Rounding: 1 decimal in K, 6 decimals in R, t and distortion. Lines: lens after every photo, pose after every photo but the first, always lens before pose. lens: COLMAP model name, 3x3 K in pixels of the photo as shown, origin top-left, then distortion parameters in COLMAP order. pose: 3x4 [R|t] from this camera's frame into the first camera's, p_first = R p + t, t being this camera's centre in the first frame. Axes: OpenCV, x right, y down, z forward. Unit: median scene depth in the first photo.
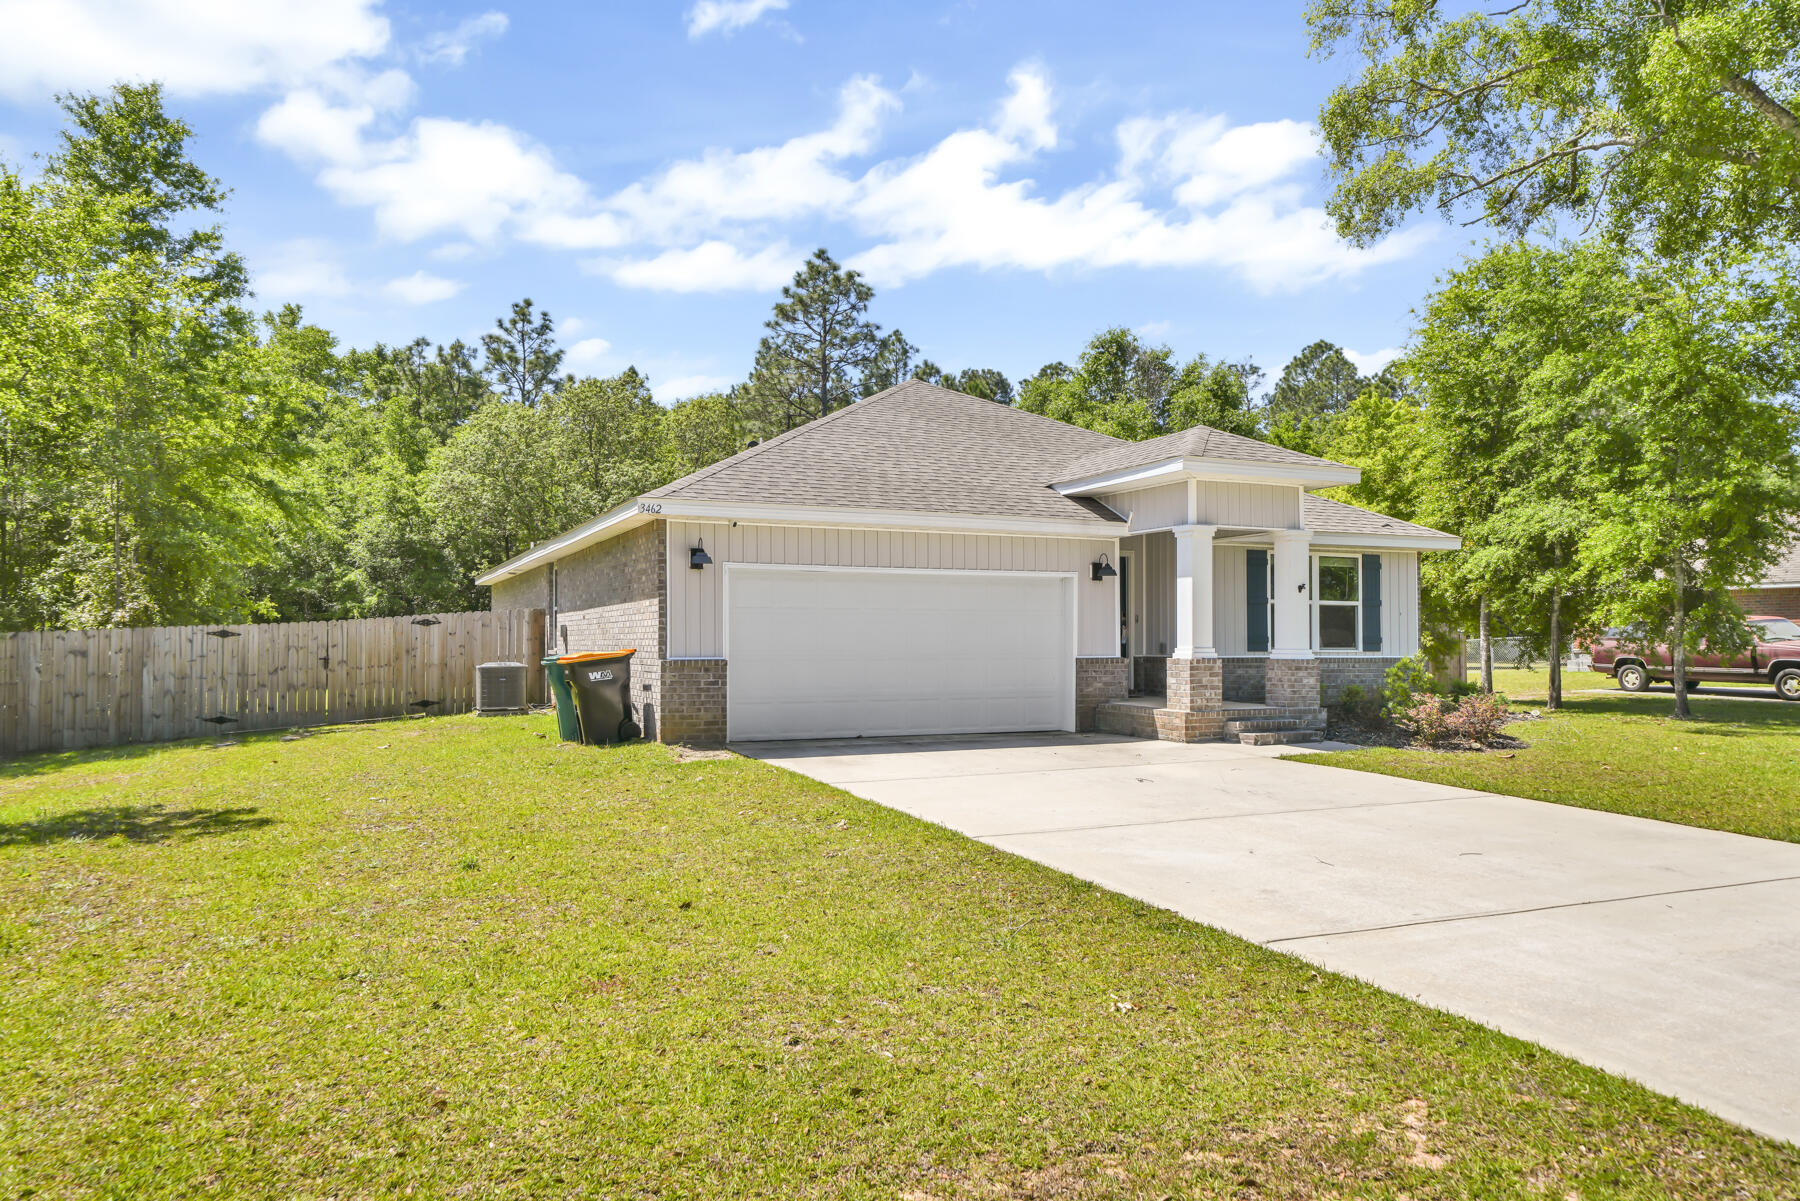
lens RADIAL K [[1208.4, 0, 823.2], [0, 1208.4, 608.4], [0, 0, 1]] dist [0.033254, 0.009975]
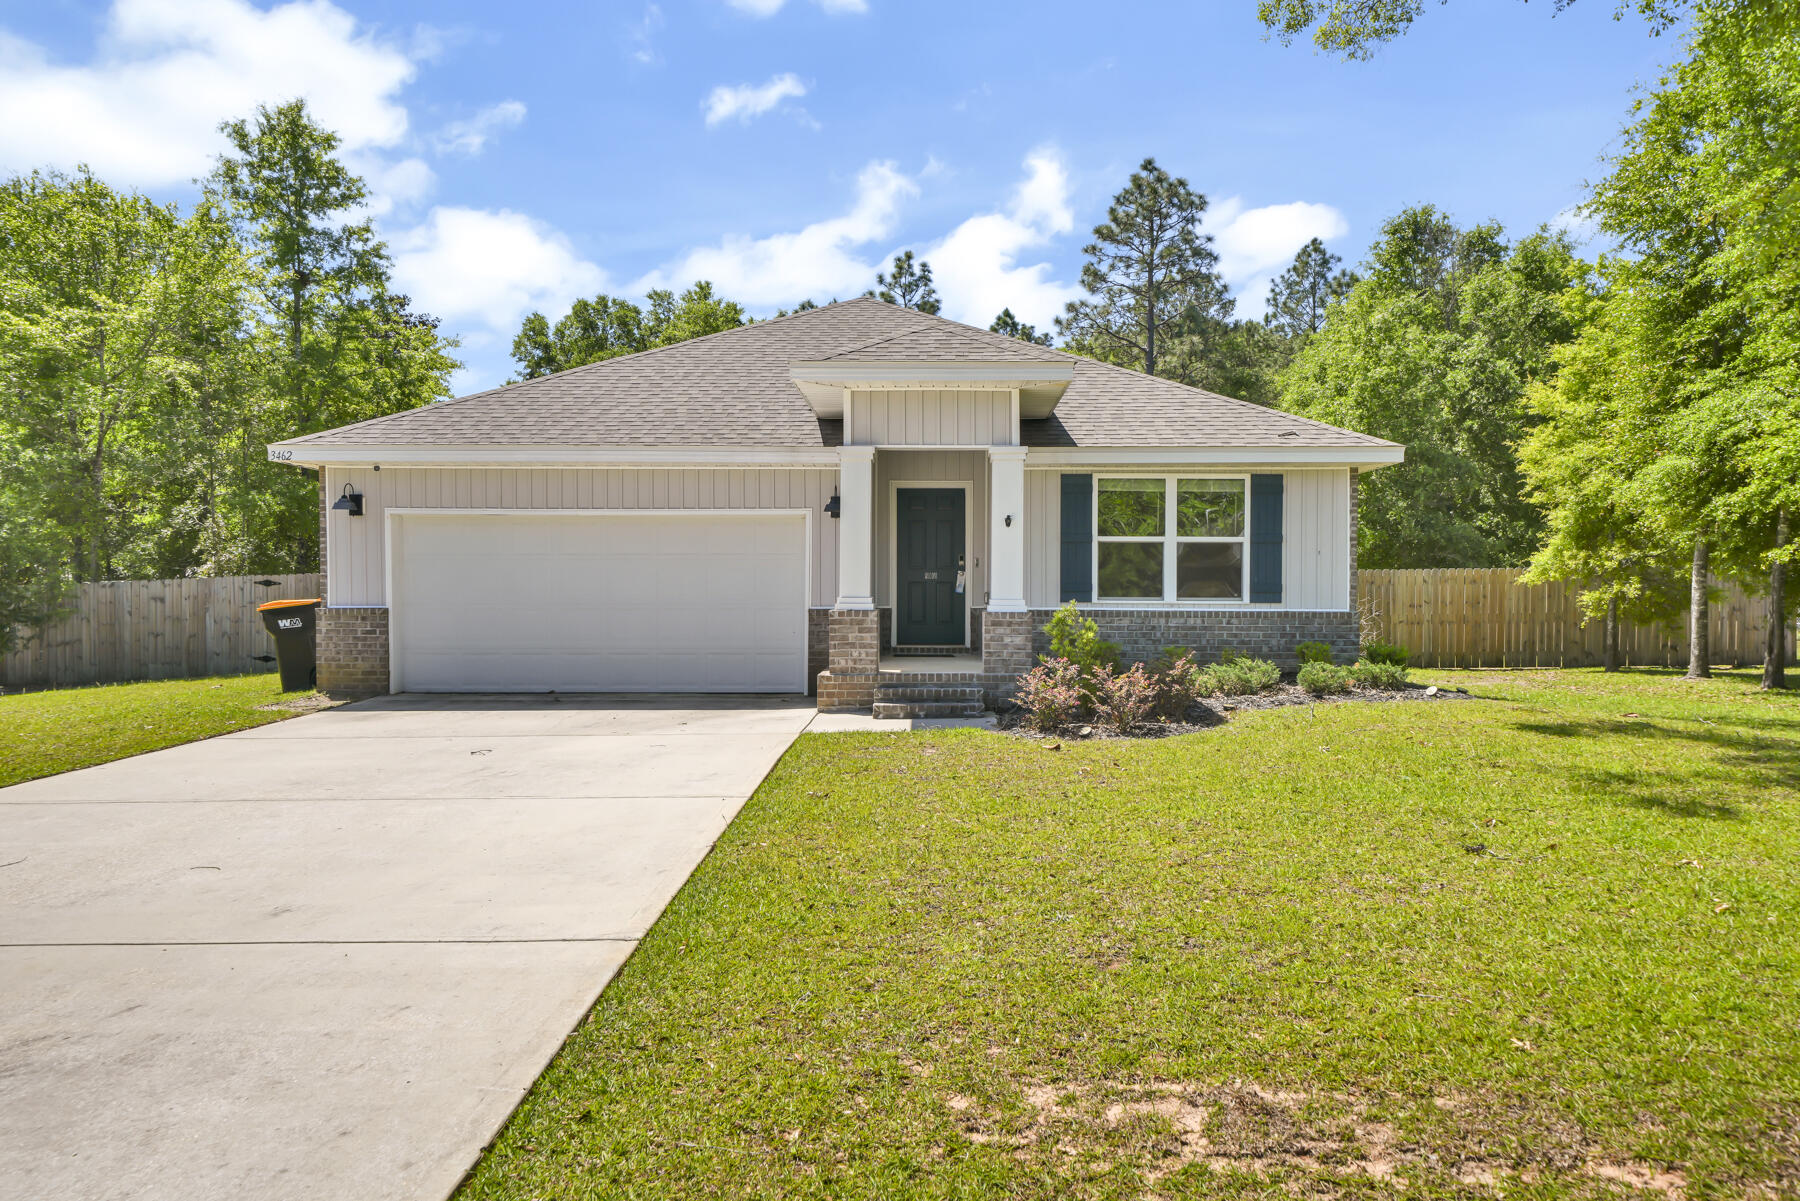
lens RADIAL K [[1208.4, 0, 898.8], [0, 1208.4, 599.8], [0, 0, 1]] dist [0.033254, 0.009975]
pose [[0.915973, 0.003260, -0.401227, 0.519811], [0.010852, 0.999400, 0.032894, 0.005962], [0.401093, -0.034484, 0.915388, 0.204630]]
